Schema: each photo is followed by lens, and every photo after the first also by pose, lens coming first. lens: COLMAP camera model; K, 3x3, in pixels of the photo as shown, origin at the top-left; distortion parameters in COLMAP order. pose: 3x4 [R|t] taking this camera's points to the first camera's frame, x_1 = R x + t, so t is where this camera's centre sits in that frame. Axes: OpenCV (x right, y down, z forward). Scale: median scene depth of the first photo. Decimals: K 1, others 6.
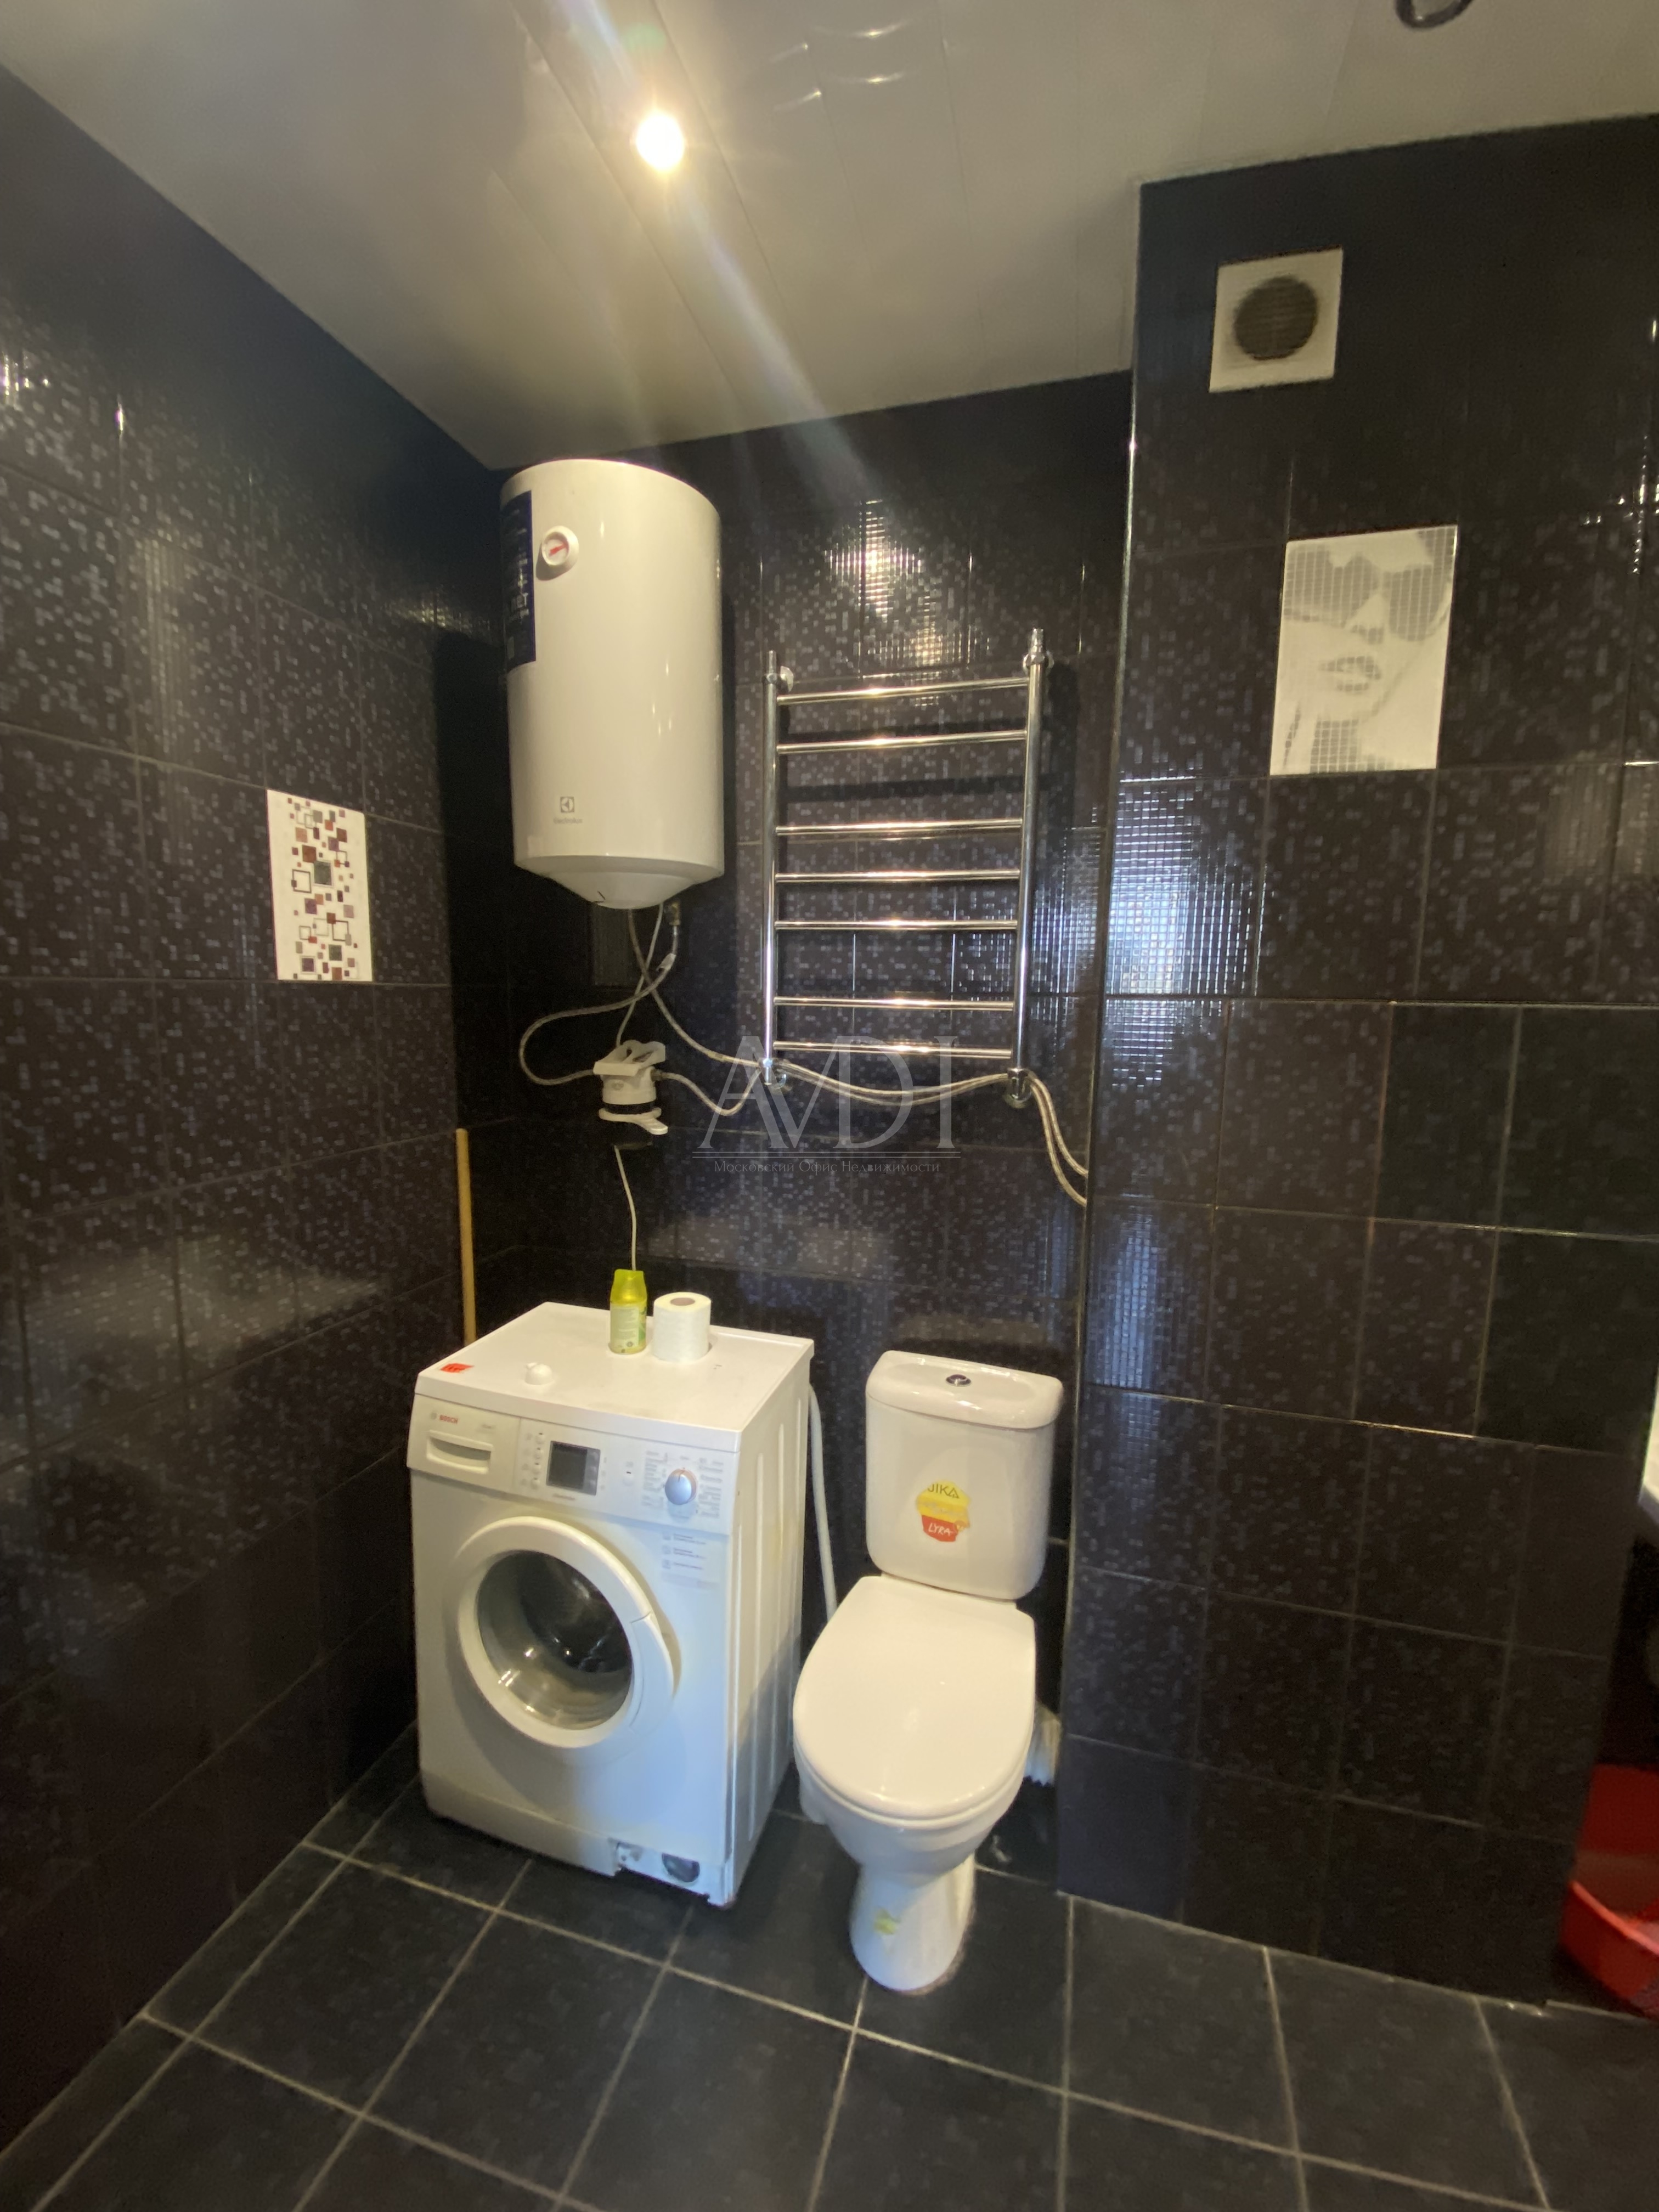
lens RADIAL K [[888.6, 0, 835.9], [0, 888.6, 1102.3], [0, 0, 1]] dist [0.034840, -0.026910]
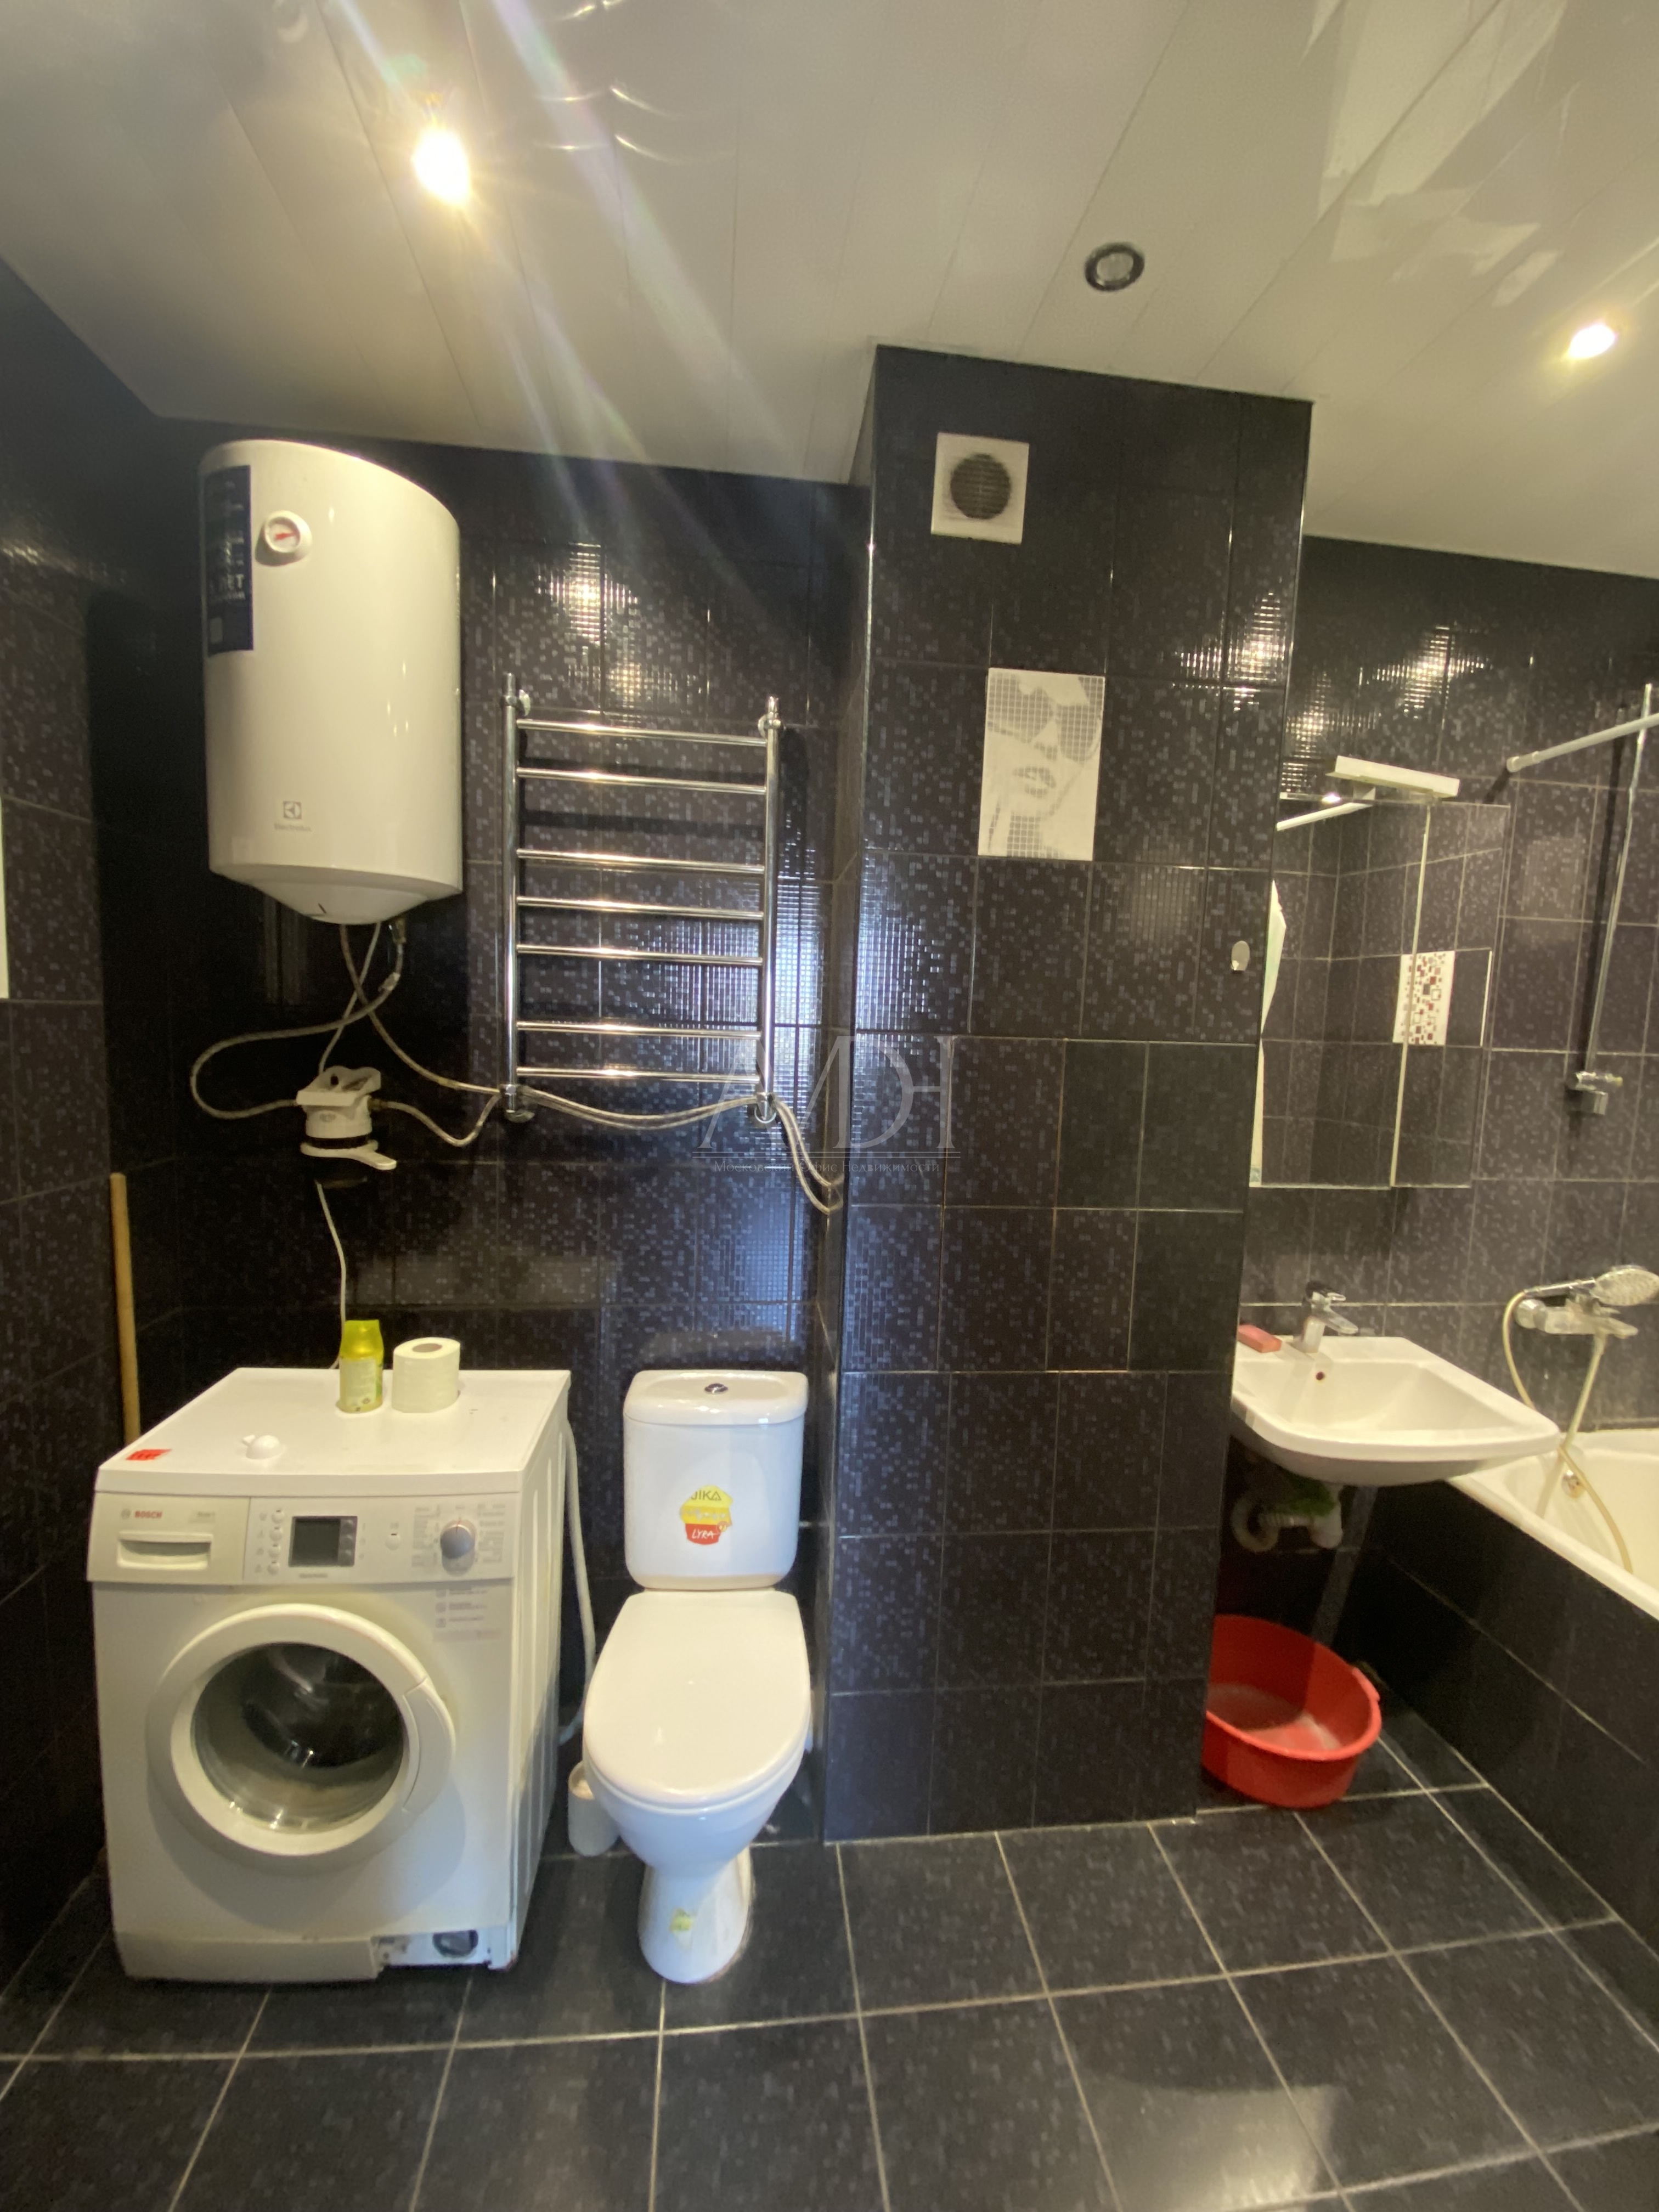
lens RADIAL K [[888.6, 0, 835.9], [0, 888.6, 1102.3], [0, 0, 1]] dist [0.034840, -0.026910]
pose [[0.927323, -0.018905, 0.373785, -0.125355], [0.026769, 0.999516, -0.015857, -0.006442], [-0.373304, 0.024711, 0.927380, -0.041791]]
